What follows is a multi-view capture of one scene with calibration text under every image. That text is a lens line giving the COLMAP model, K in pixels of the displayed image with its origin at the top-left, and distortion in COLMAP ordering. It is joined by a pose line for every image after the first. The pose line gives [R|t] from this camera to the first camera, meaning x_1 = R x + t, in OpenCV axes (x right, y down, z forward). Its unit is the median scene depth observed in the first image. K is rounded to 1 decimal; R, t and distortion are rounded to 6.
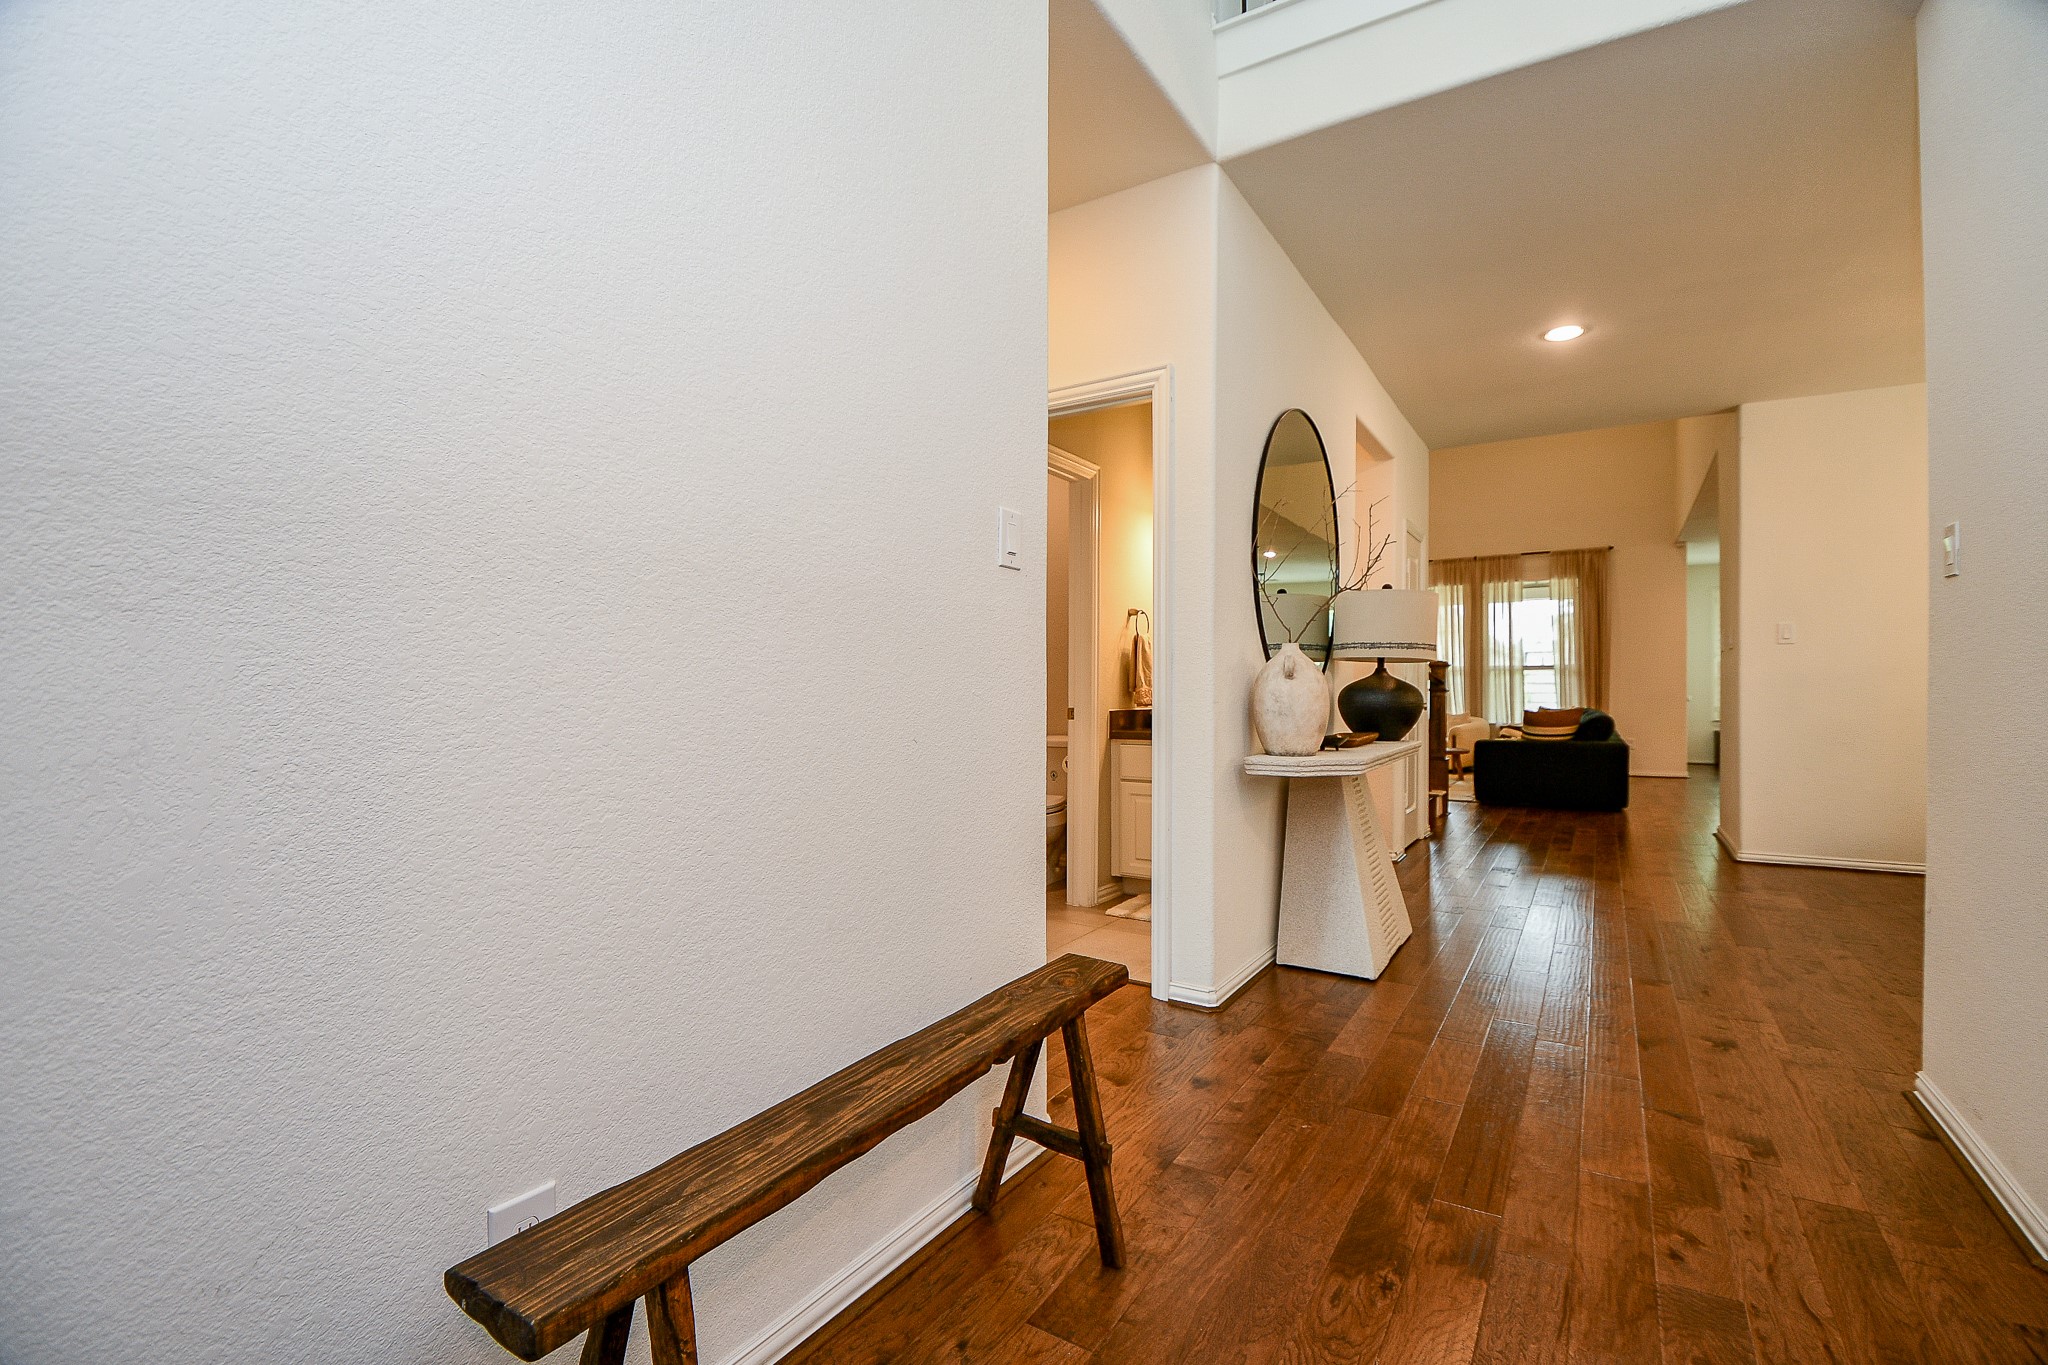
lens RADIAL K [[904.3, 0, 1022.0], [0, 904.3, 696.2], [0, 0, 1]] dist [0.000546, -0.009860]
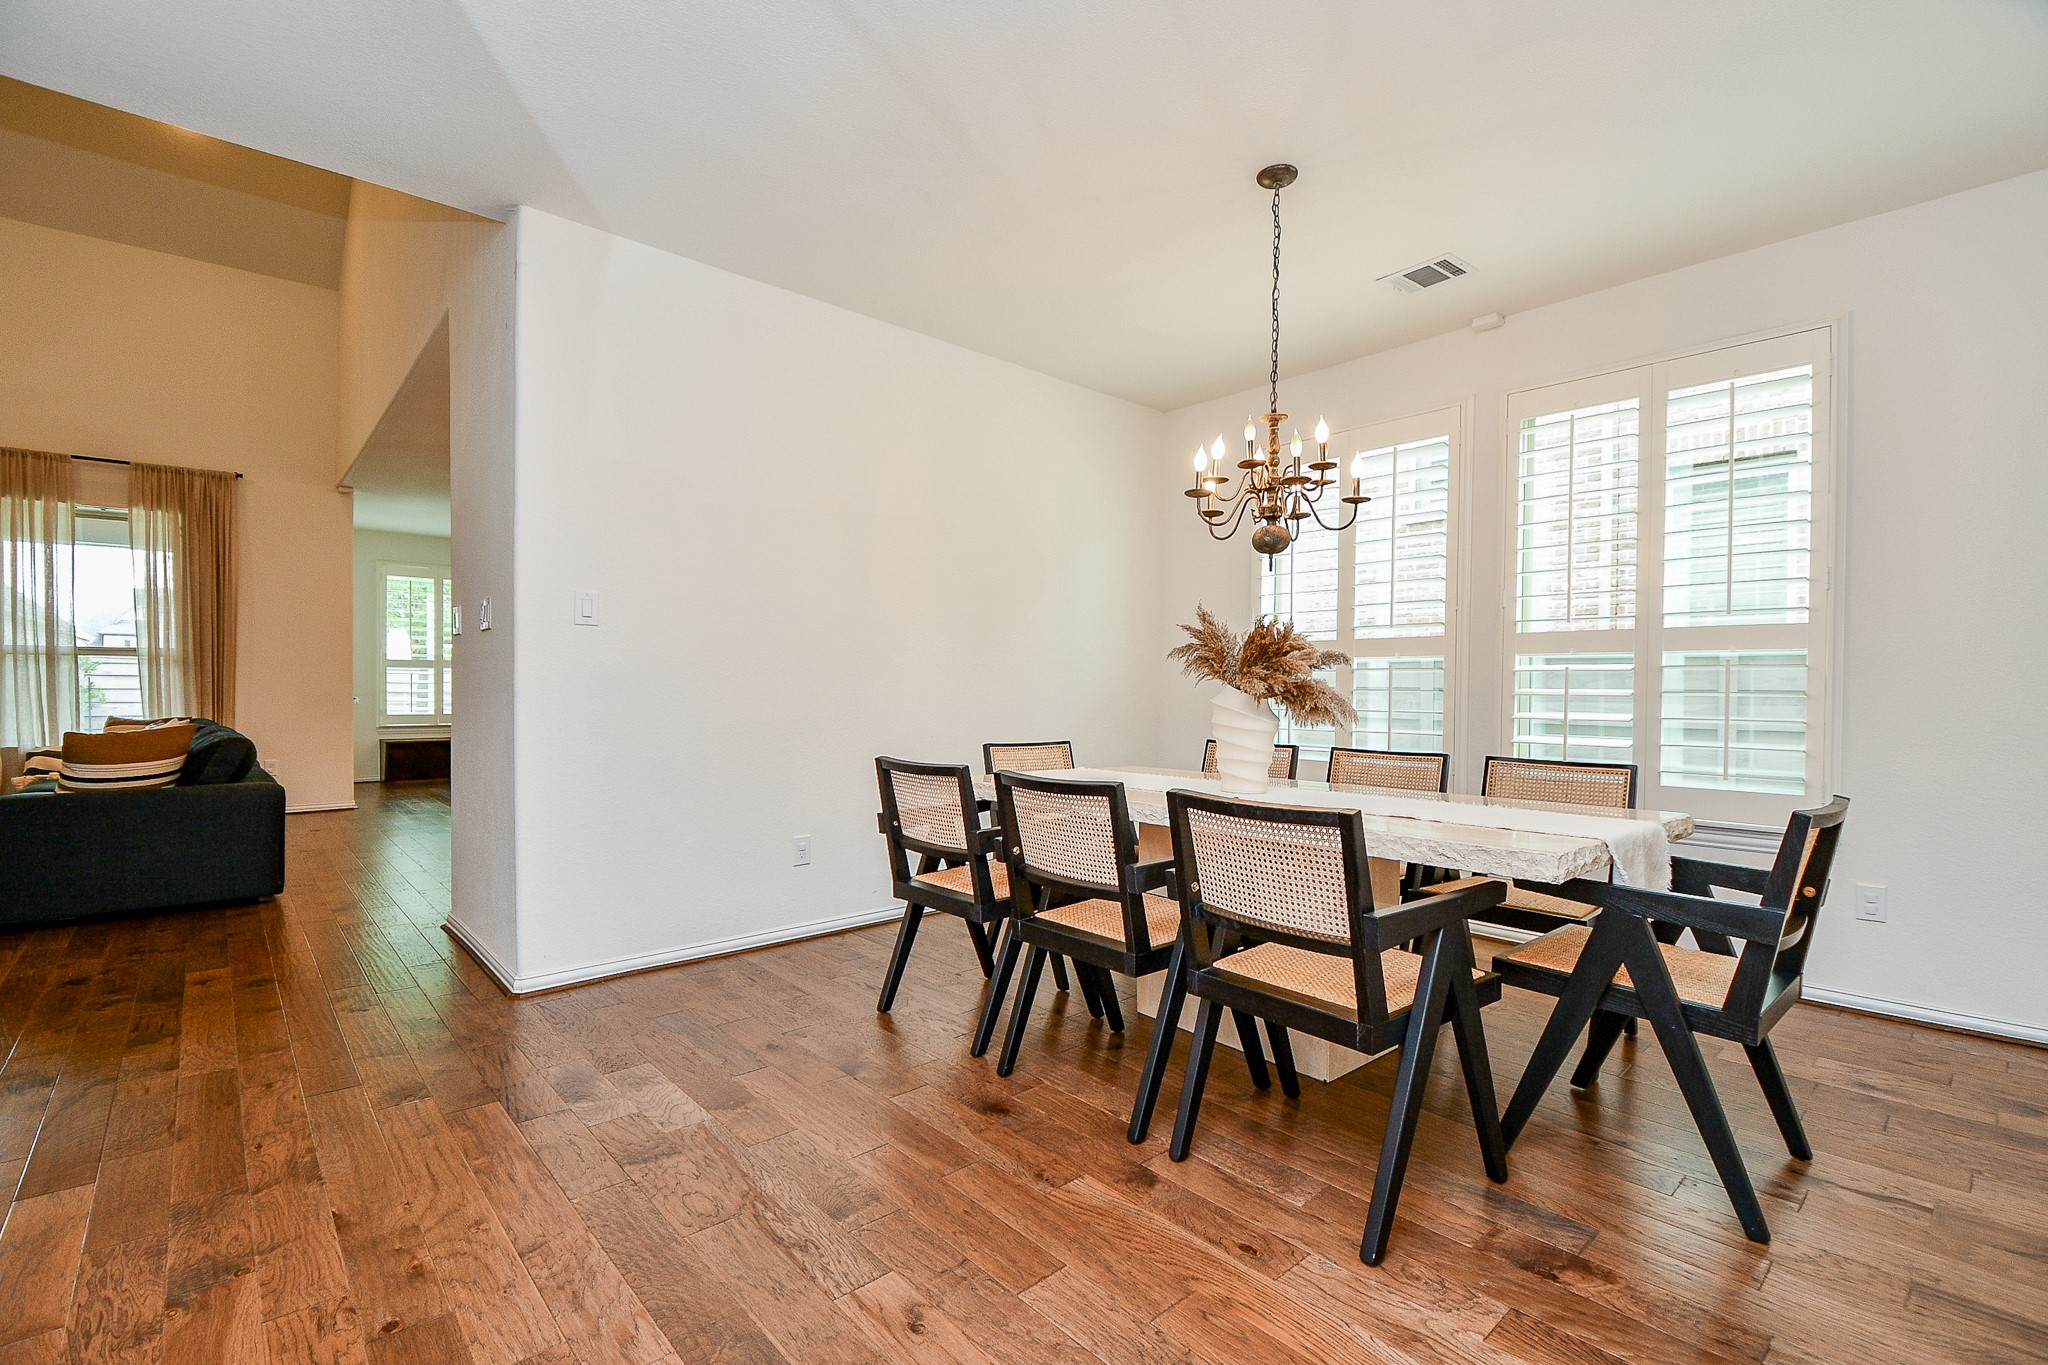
lens RADIAL K [[904.3, 0, 1022.0], [0, 904.3, 696.2], [0, 0, 1]] dist [0.000546, -0.009860]
pose [[0.258846, -0.001717, 0.965917, 0.160159], [0.000096, 0.999998, 0.001752, -0.003118], [-0.965919, -0.000361, 0.258846, 0.268179]]
